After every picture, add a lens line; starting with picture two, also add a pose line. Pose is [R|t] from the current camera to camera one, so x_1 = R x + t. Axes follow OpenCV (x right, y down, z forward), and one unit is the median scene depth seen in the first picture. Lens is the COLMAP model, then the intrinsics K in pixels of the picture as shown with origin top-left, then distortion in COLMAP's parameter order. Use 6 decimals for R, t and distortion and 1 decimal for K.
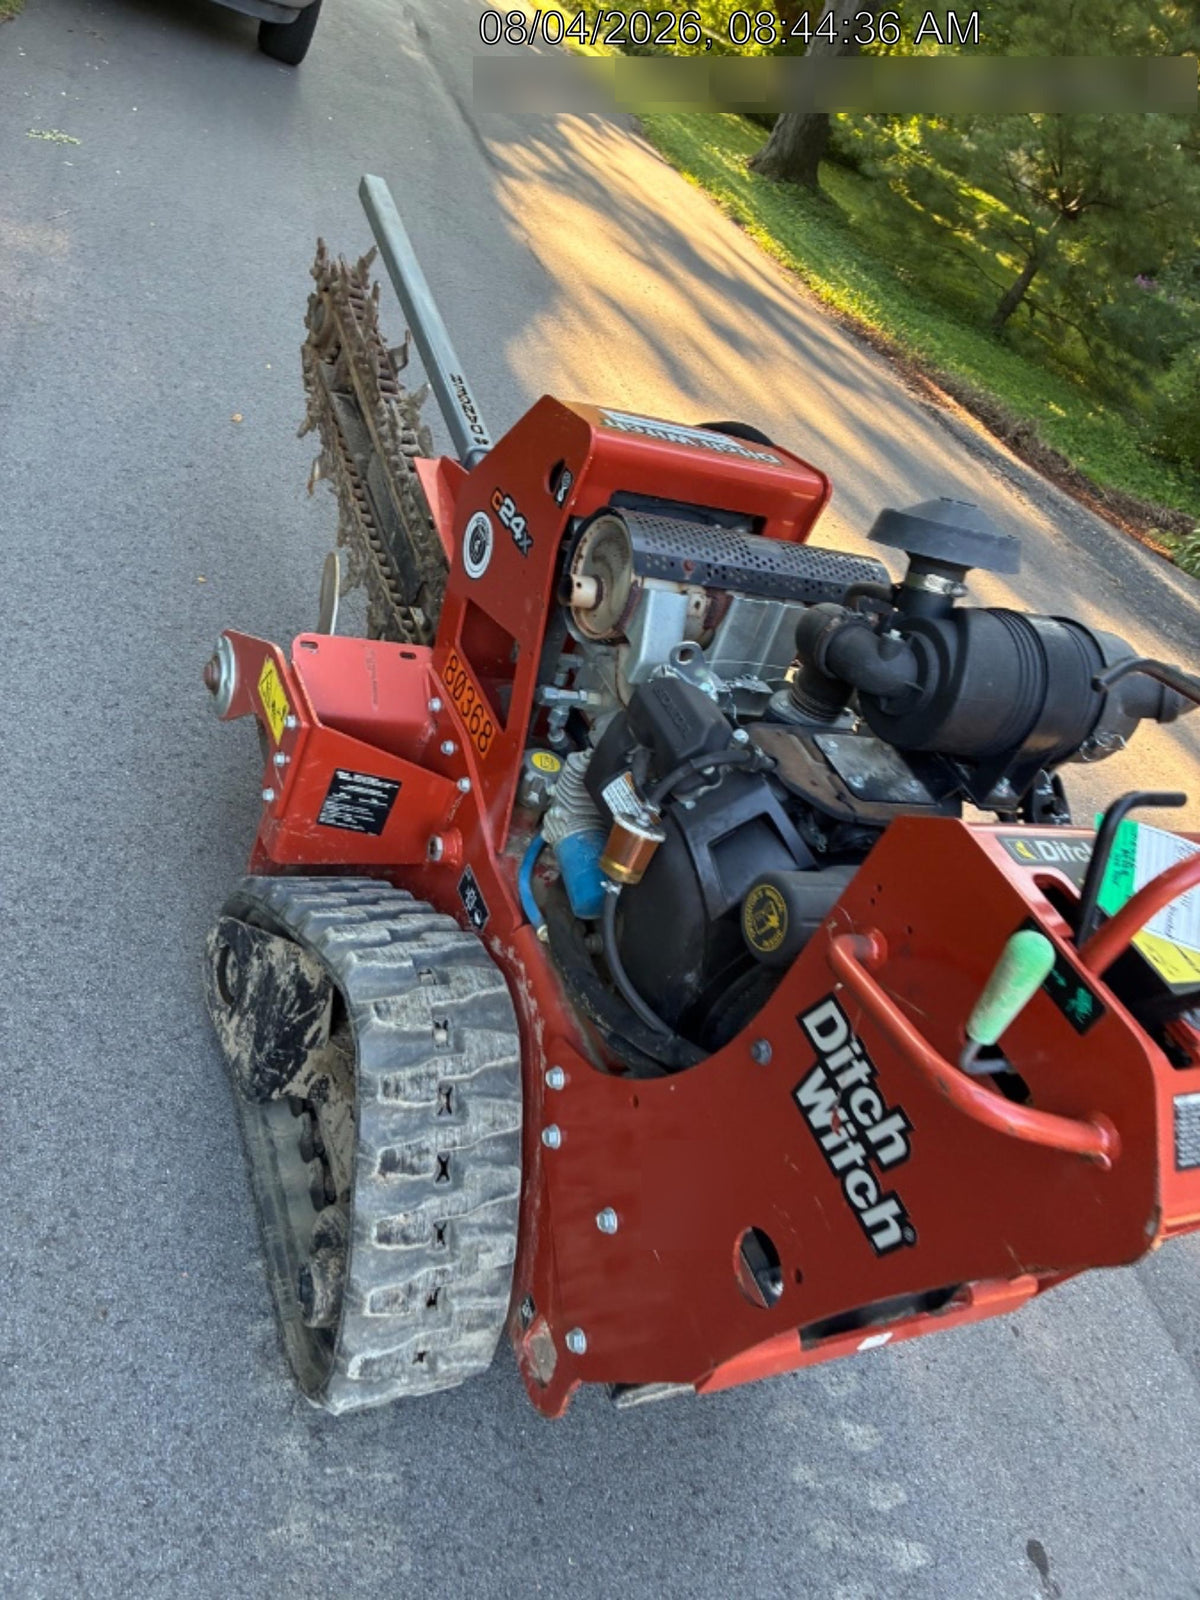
lens RADIAL K [[1265.0, 0, 600.0], [0, 1265.0, 800.0], [0, 0, 1]] dist [0.028517, 0.000291]
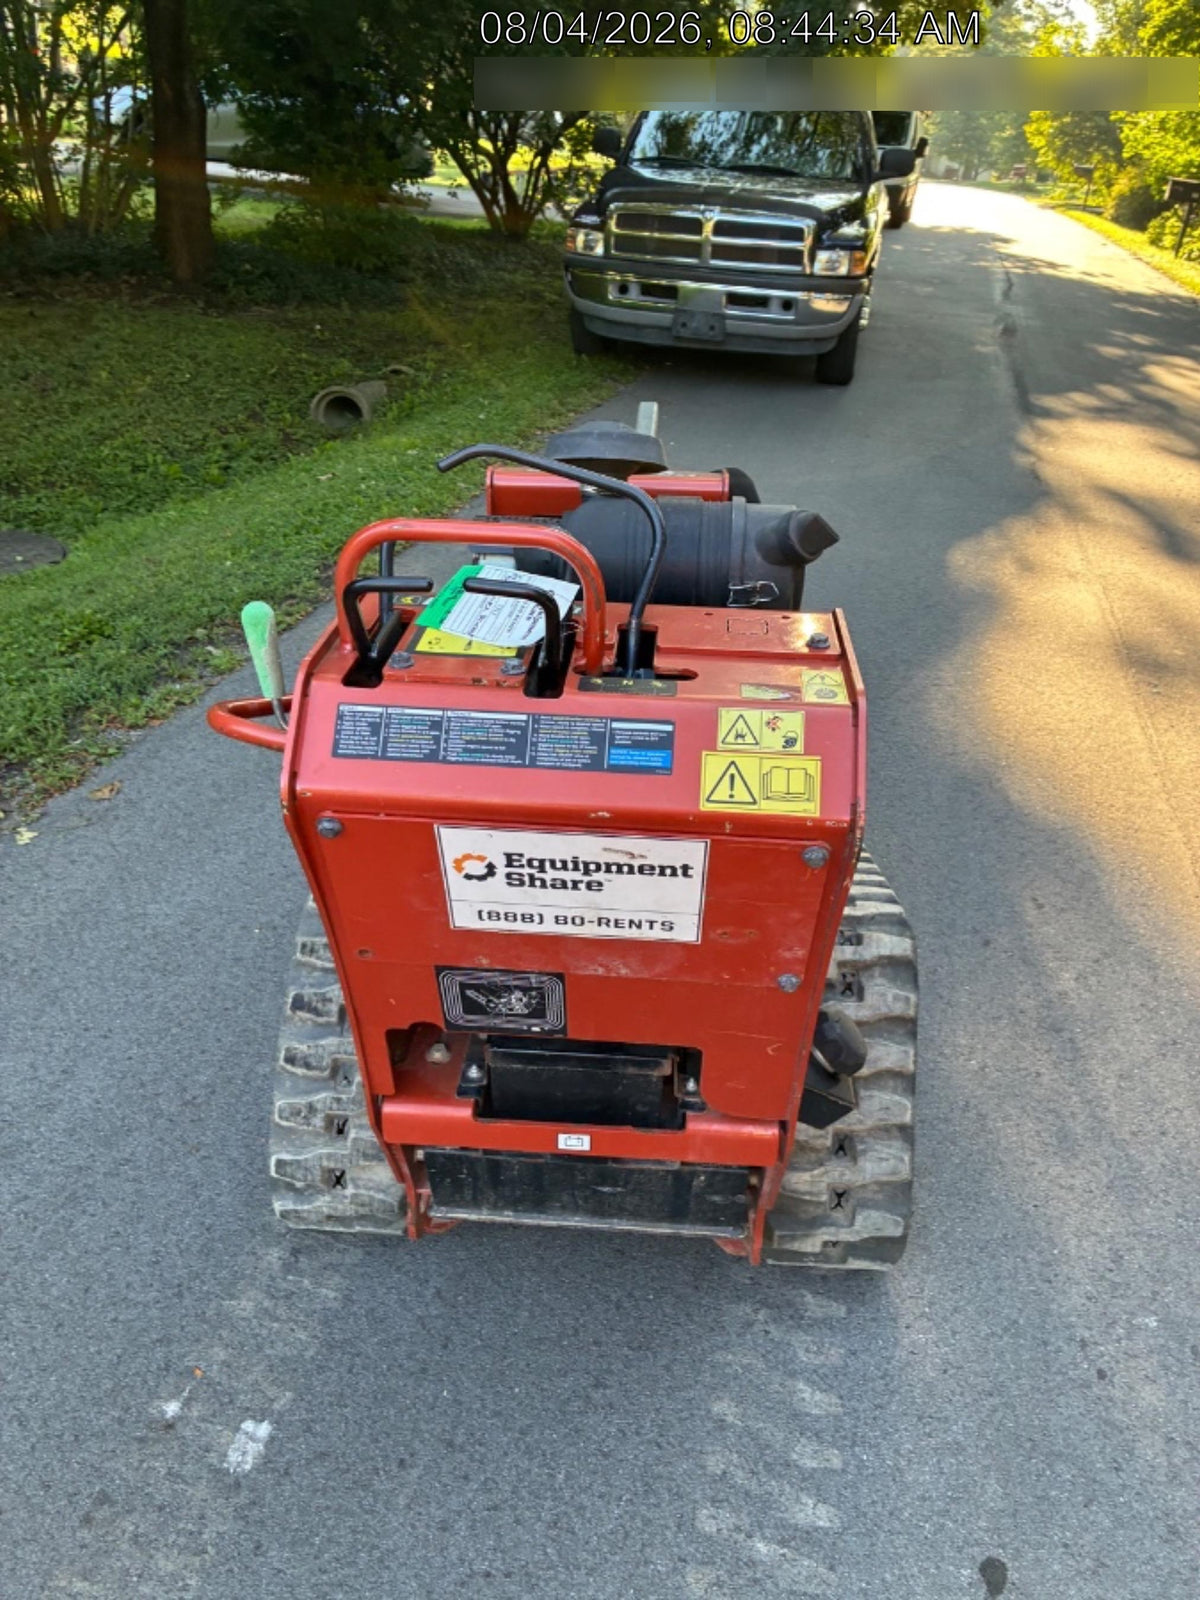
lens RADIAL K [[1269.8, 0, 600.0], [0, 1269.8, 800.0], [0, 0, 1]] dist [-0.000178, 0.094670]
pose [[0.832010, -0.109120, -0.543923, 0.832095], [-0.025939, 0.971740, -0.234624, 0.380555], [0.554154, 0.209318, 0.805667, 0.064870]]
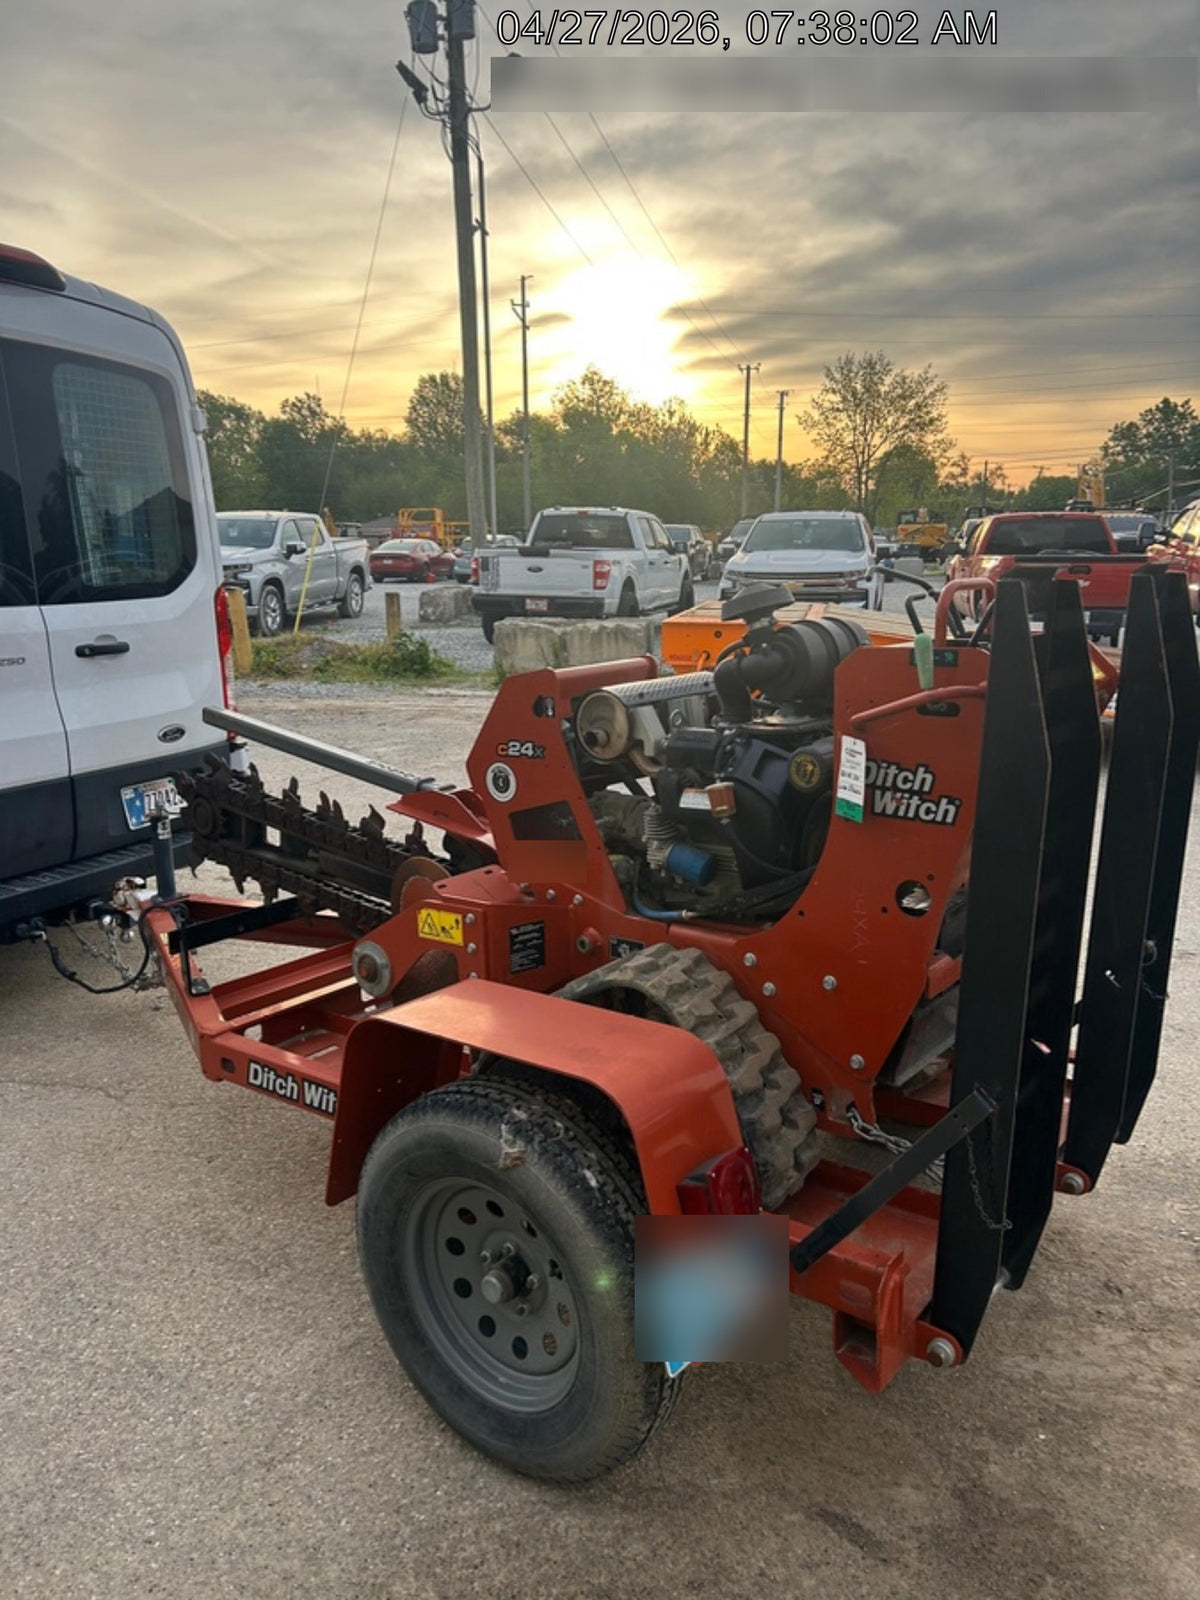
lens RADIAL K [[1265.0, 0, 600.0], [0, 1265.0, 800.0], [0, 0, 1]] dist [0.028517, 0.000291]
pose [[0.799599, -0.479665, 0.361336, -0.751432], [0.576341, 0.781998, -0.237298, 0.357177], [-0.168740, 0.397996, 0.901735, -0.641089]]
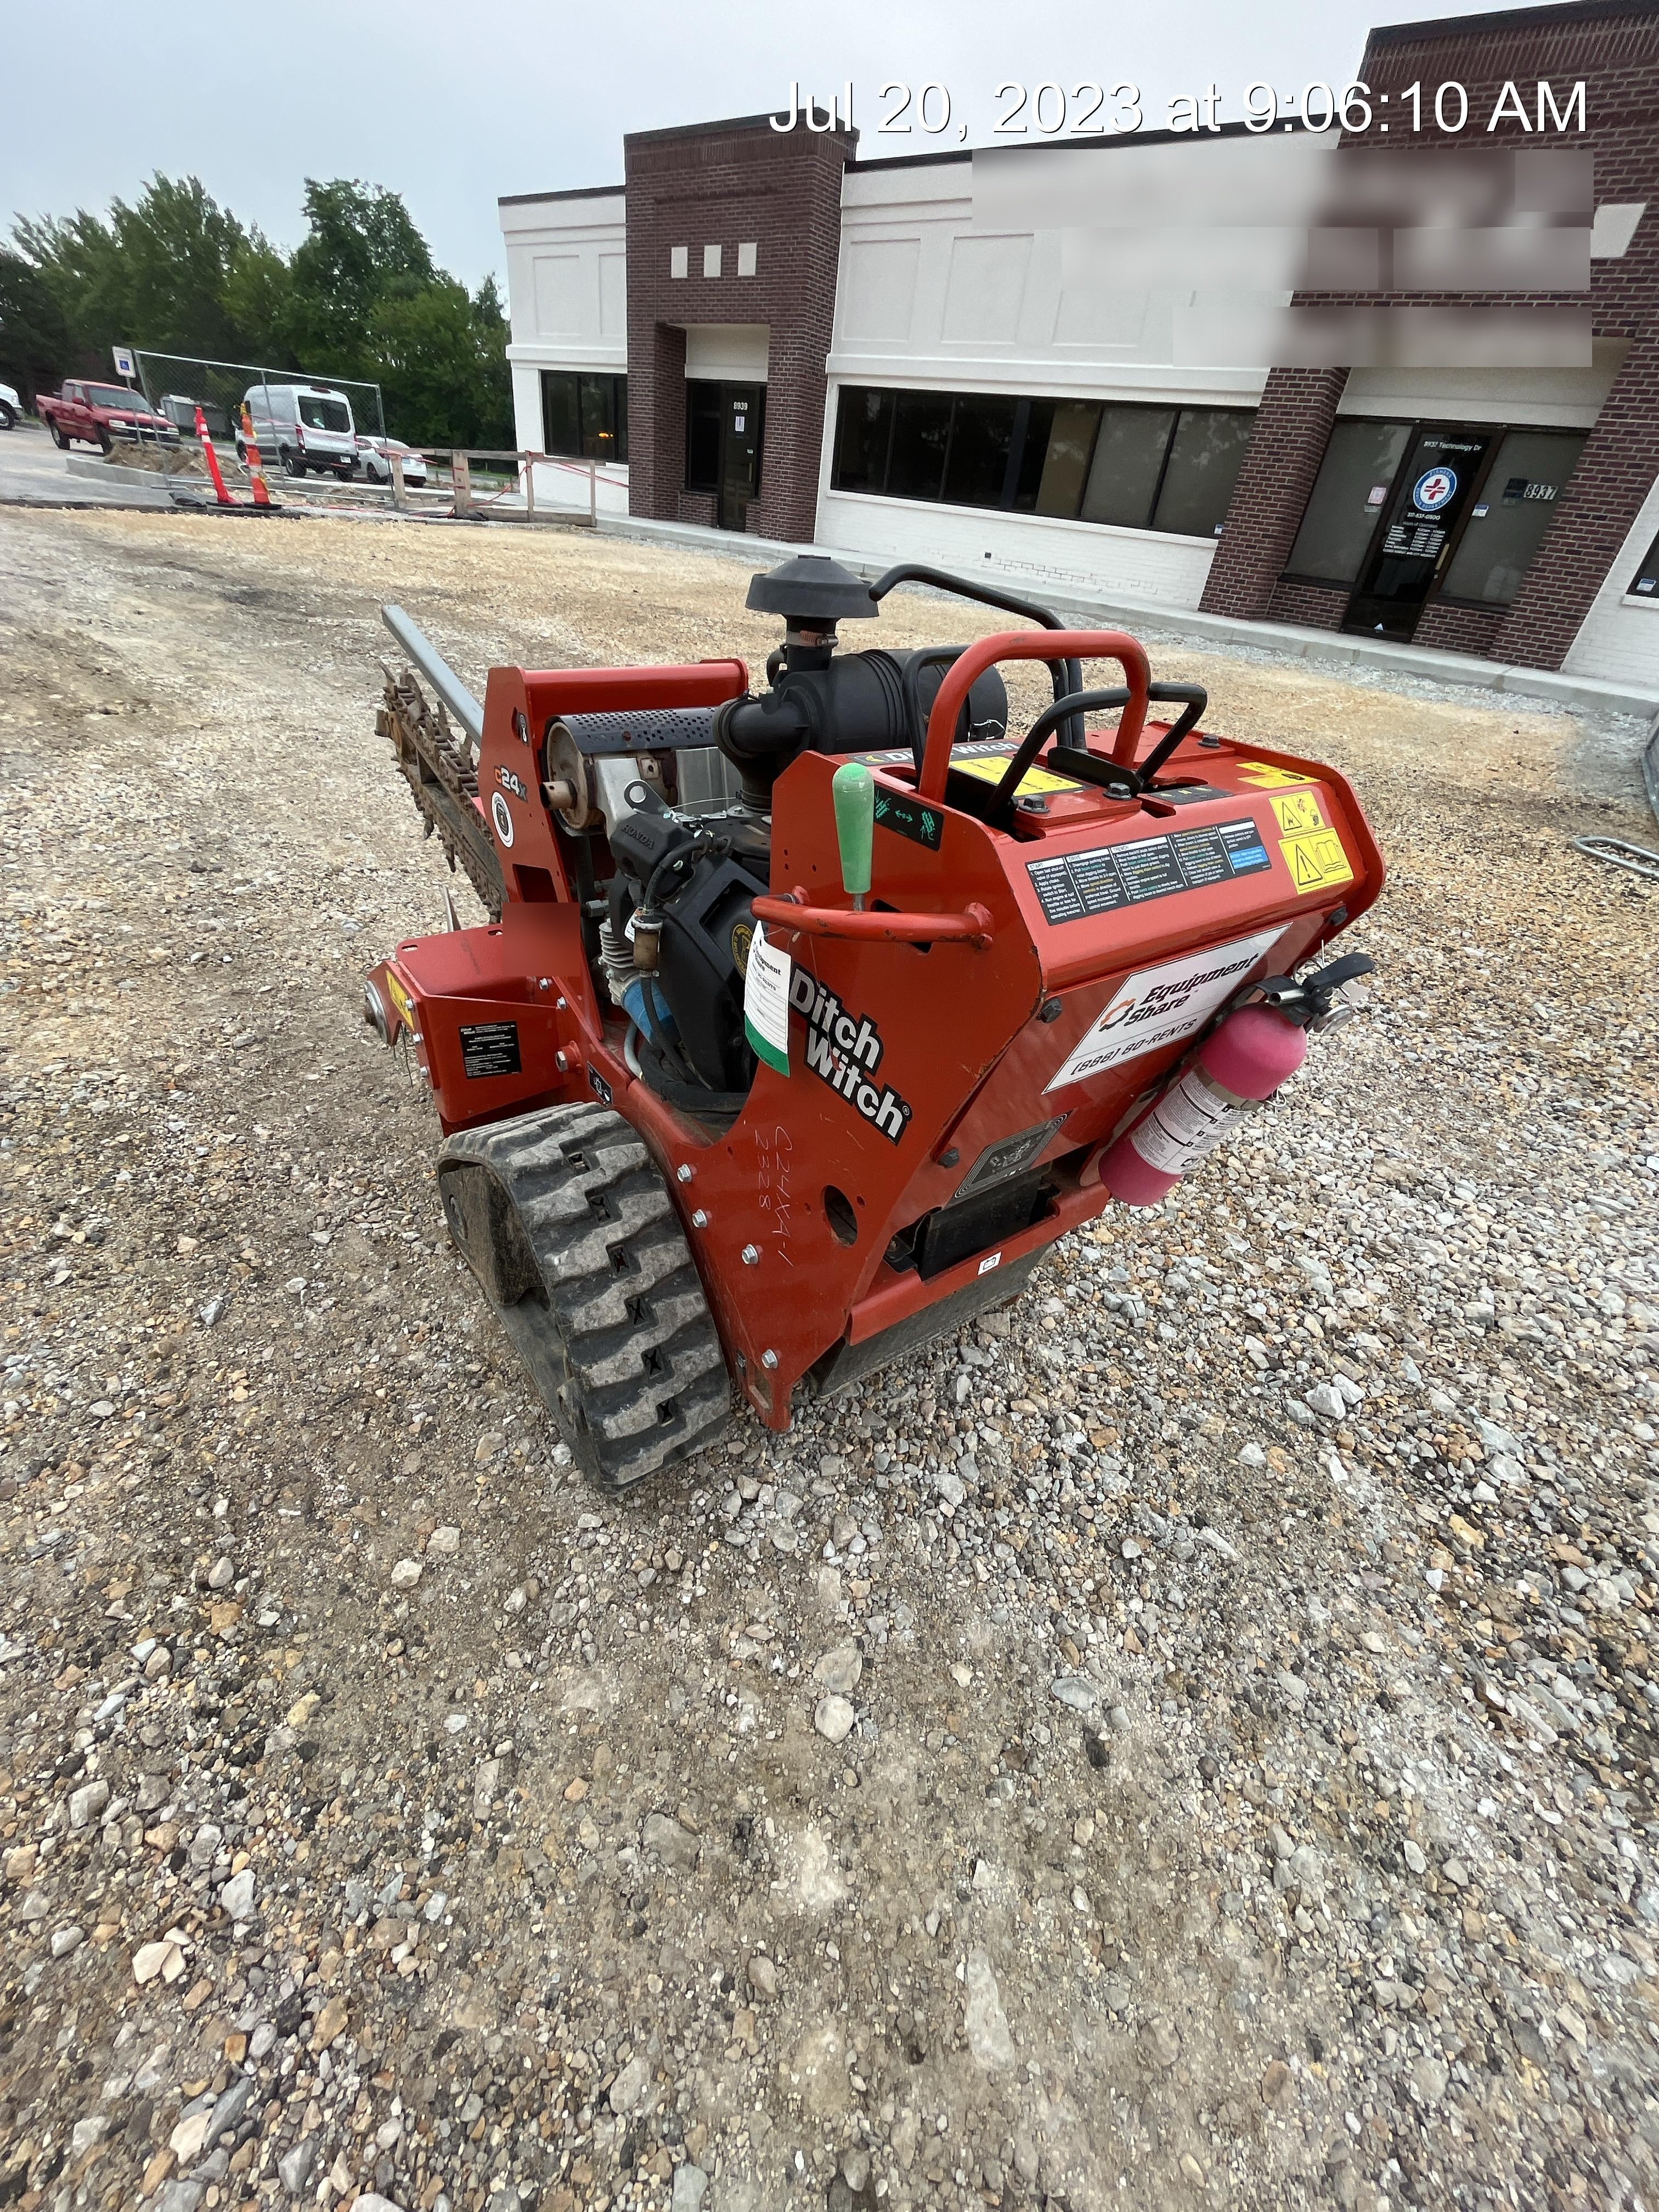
lens RADIAL K [[929.6, 0, 829.5], [0, 929.6, 1106.0], [0, 0, 1]] dist [0.023623, 0.000046]
pose [[0.930763, -0.365526, -0.008398, 0.132077], [0.365505, 0.930801, -0.003914, 0.223200], [0.009247, 0.000573, 0.999957, 0.109093]]
